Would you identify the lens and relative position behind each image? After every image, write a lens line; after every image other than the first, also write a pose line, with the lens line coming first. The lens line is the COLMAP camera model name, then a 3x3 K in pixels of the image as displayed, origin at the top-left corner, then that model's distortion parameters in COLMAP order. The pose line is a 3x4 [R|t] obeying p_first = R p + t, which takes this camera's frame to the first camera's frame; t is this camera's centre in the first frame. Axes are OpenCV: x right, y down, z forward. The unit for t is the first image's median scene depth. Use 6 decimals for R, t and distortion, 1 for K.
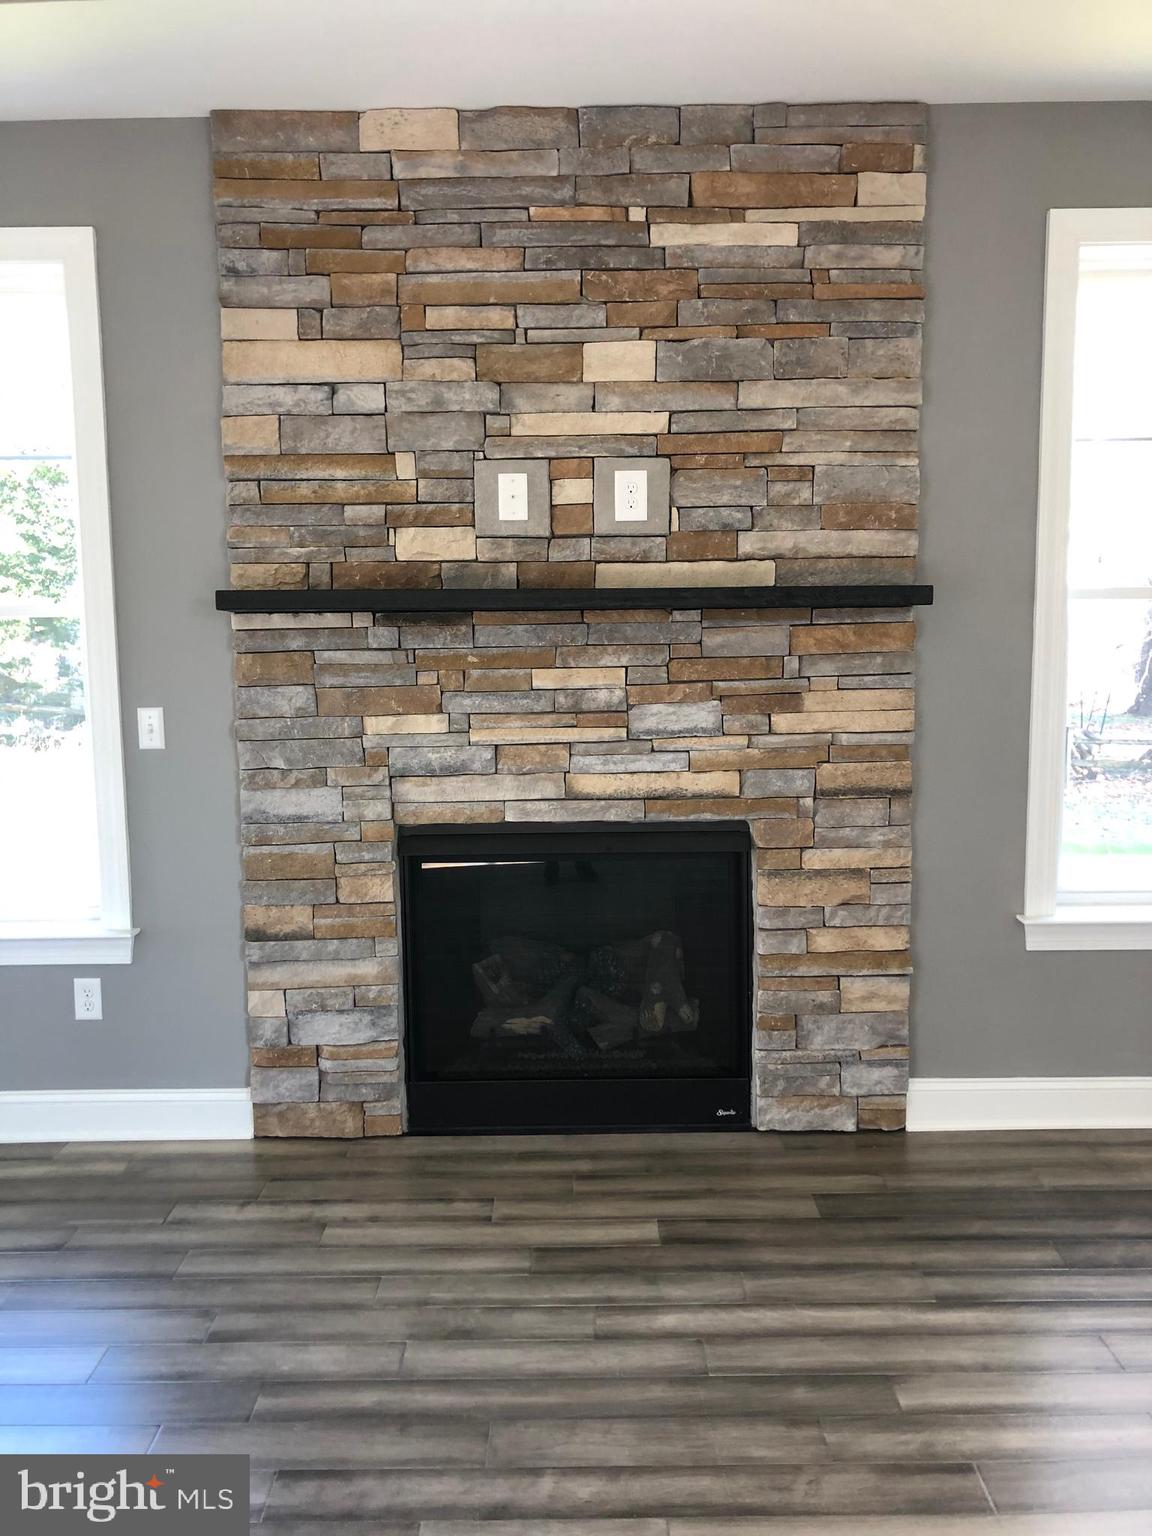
lens RADIAL K [[1257.6, 0, 591.4], [0, 1257.6, 747.1], [0, 0, 1]] dist [0.047464, -0.073385]
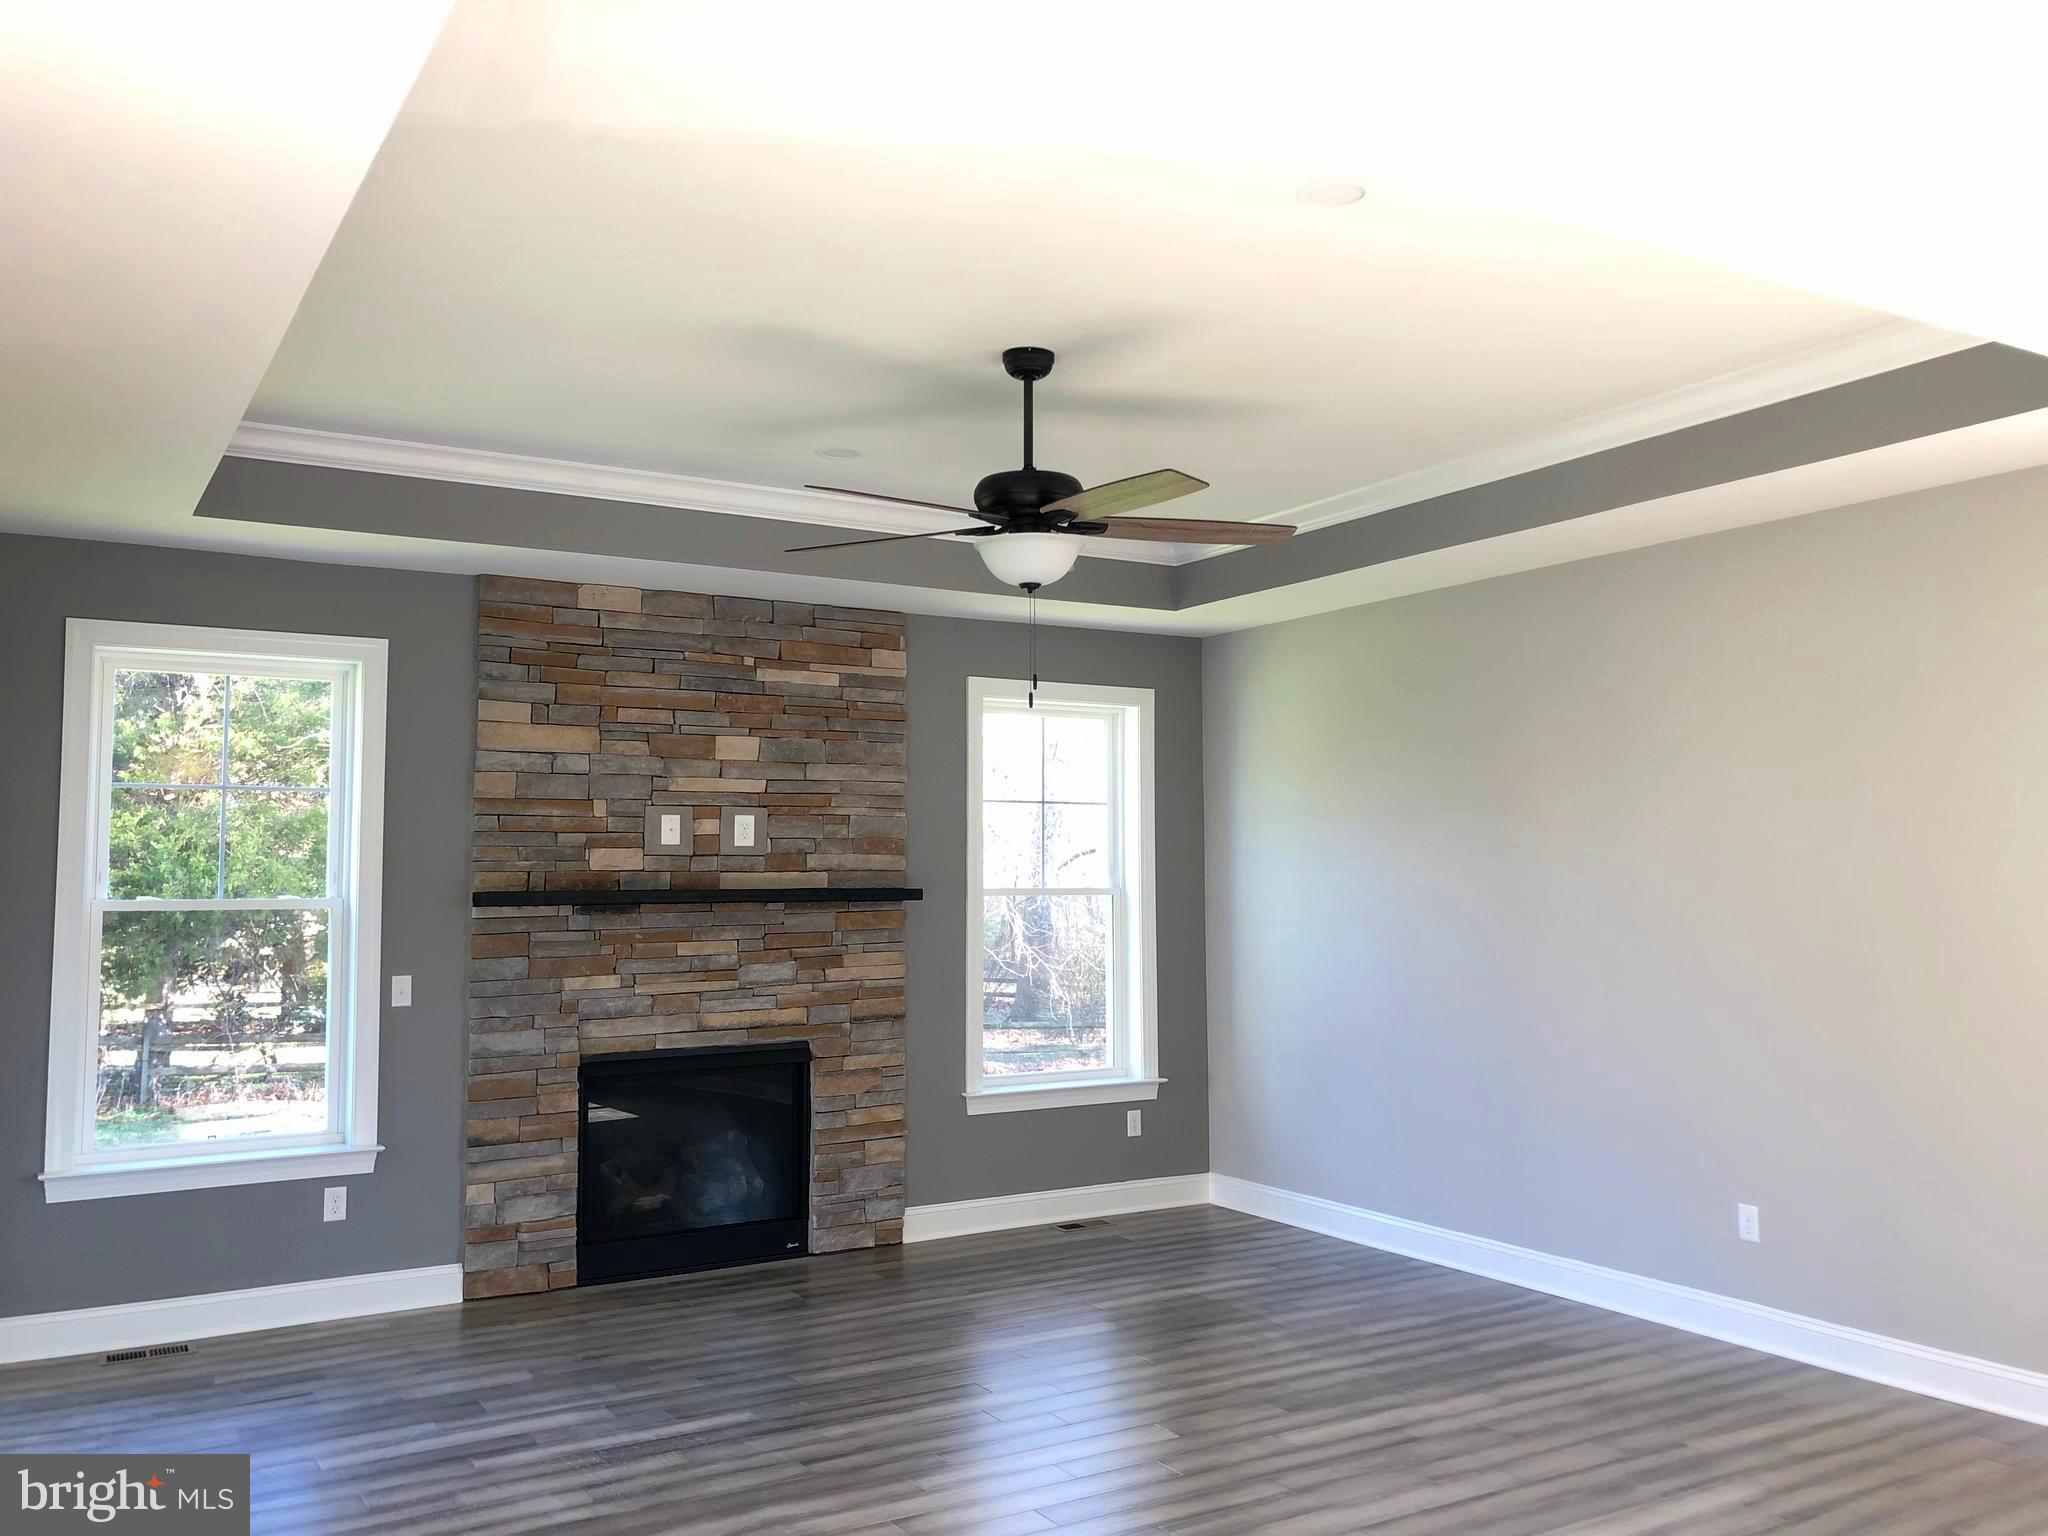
lens RADIAL K [[1676.8, 0, 1038.1], [0, 1676.8, 759.6], [0, 0, 1]] dist [0.047464, -0.073385]
pose [[0.849992, 0.044047, 0.524951, -0.744899], [0.055406, 0.983496, -0.172235, 0.092247], [-0.523873, 0.175484, 0.833524, -0.934431]]
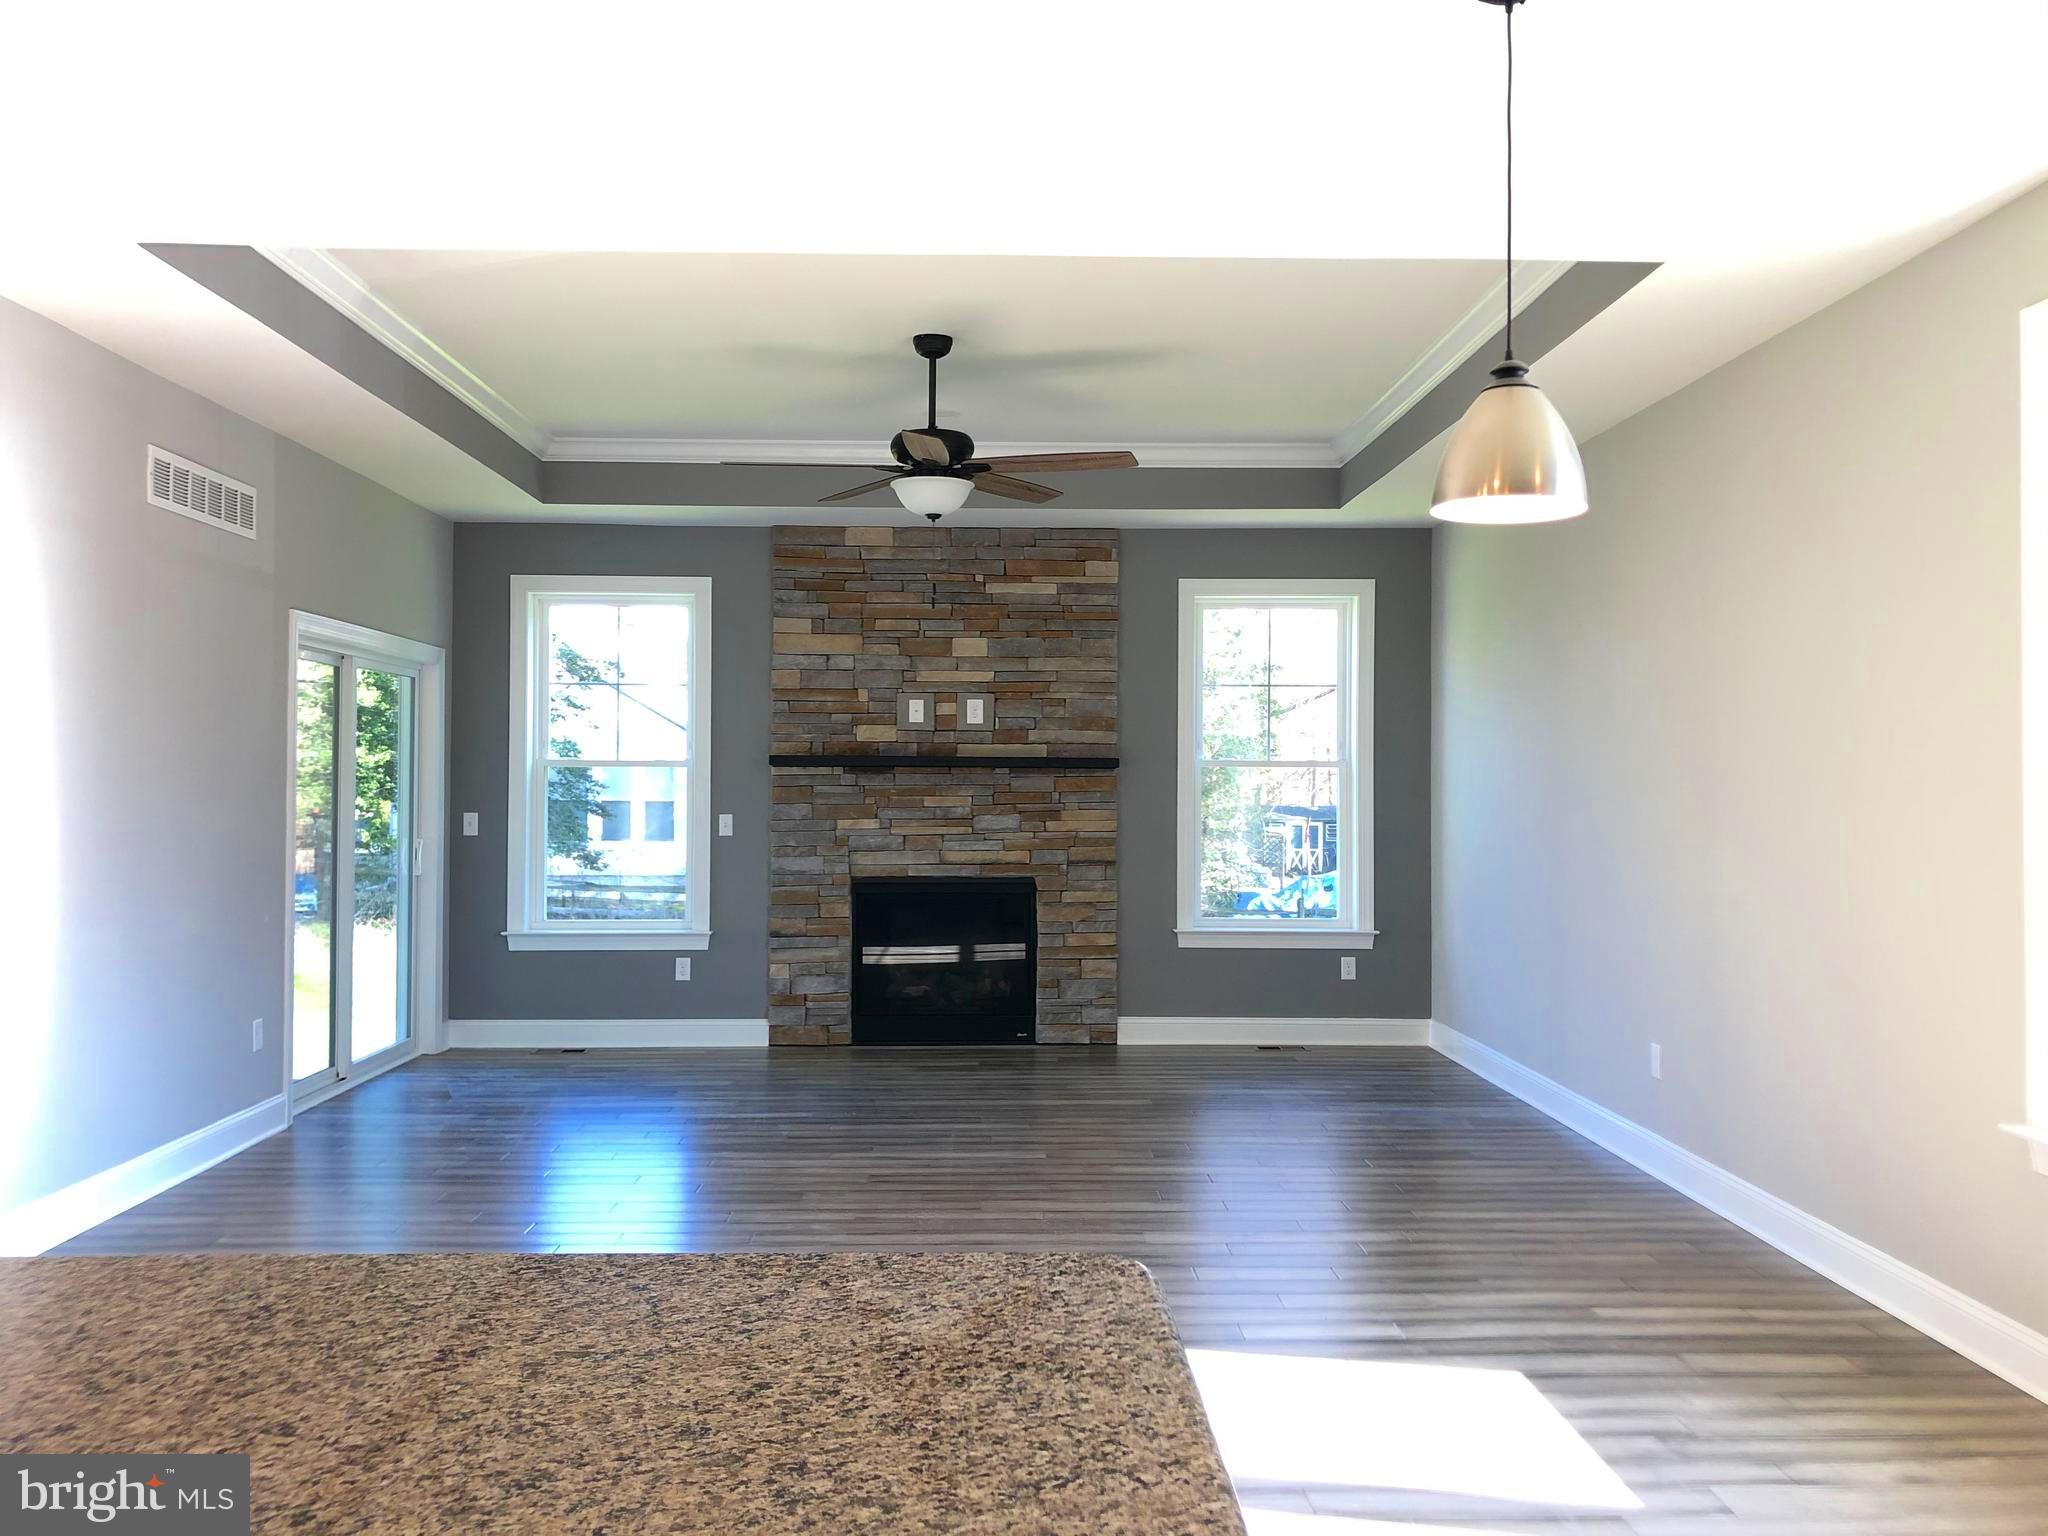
lens RADIAL K [[1676.8, 0, 1043.3], [0, 1676.8, 762.1], [0, 0, 1]] dist [0.047464, -0.073385]
pose [[0.999189, 0.015297, 0.037250, 0.041350], [-0.010381, 0.991623, -0.128747, 0.219889], [-0.038908, 0.128256, 0.990978, -1.614348]]
